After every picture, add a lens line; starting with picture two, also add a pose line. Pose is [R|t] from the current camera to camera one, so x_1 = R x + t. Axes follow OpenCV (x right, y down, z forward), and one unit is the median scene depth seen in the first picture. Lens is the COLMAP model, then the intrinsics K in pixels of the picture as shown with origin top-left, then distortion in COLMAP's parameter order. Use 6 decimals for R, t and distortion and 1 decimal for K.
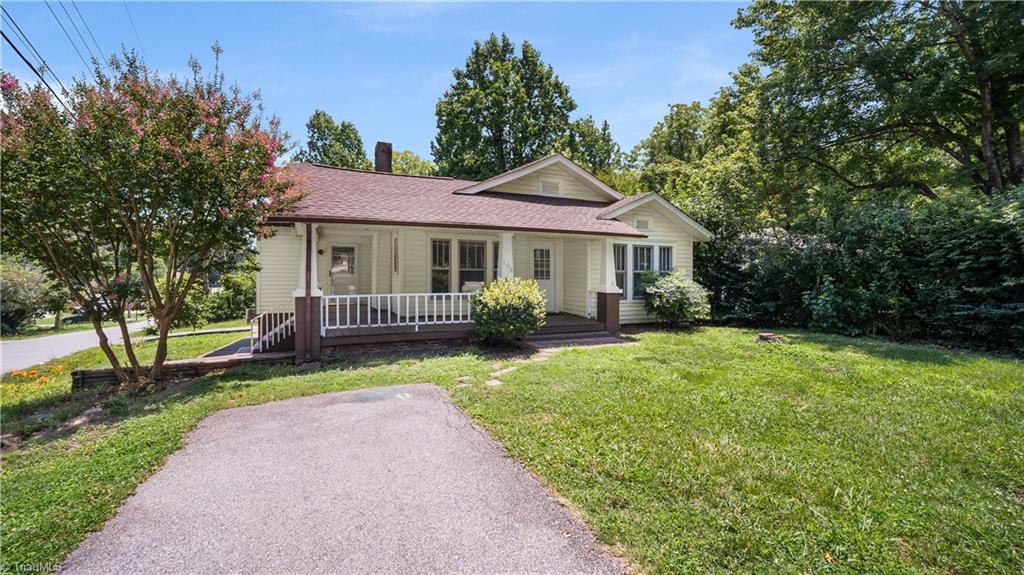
lens RADIAL K [[412.4, 0, 533.6], [0, 412.4, 277.9], [0, 0, 1]] dist [-0.016643, -0.000009]
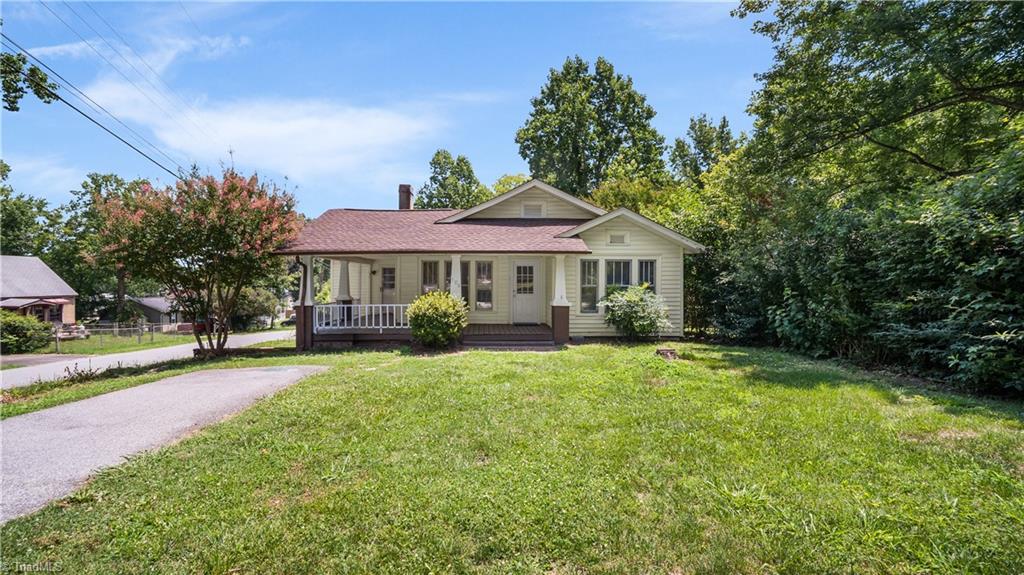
lens RADIAL K [[412.1, 0, 515.7], [0, 412.1, 288.8], [0, 0, 1]] dist [-0.000864, 0.000032]
pose [[0.928626, -0.005749, -0.370972, 0.406074], [0.003299, 0.999968, -0.007239, -0.000818], [0.371002, 0.005498, 0.928616, -0.038830]]
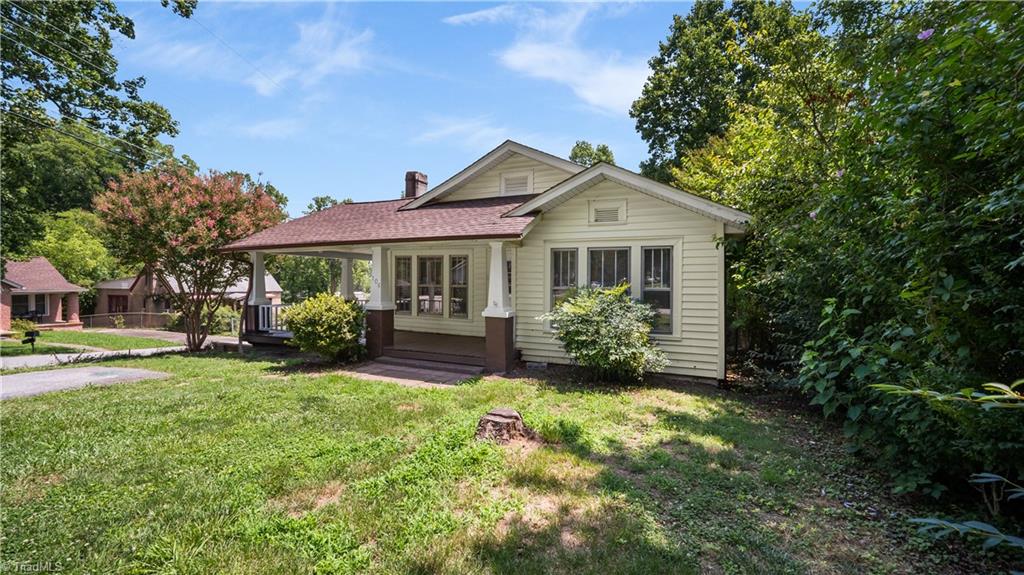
lens RADIAL K [[414.9, 0, 512.0], [0, 414.9, 287.5], [0, 0, 1]] dist [0.013805, -0.000093]
pose [[0.682259, 0.002113, -0.731108, 0.636890], [-0.014750, 0.999832, -0.010875, -0.007166], [0.730962, 0.018203, 0.682175, 0.446951]]
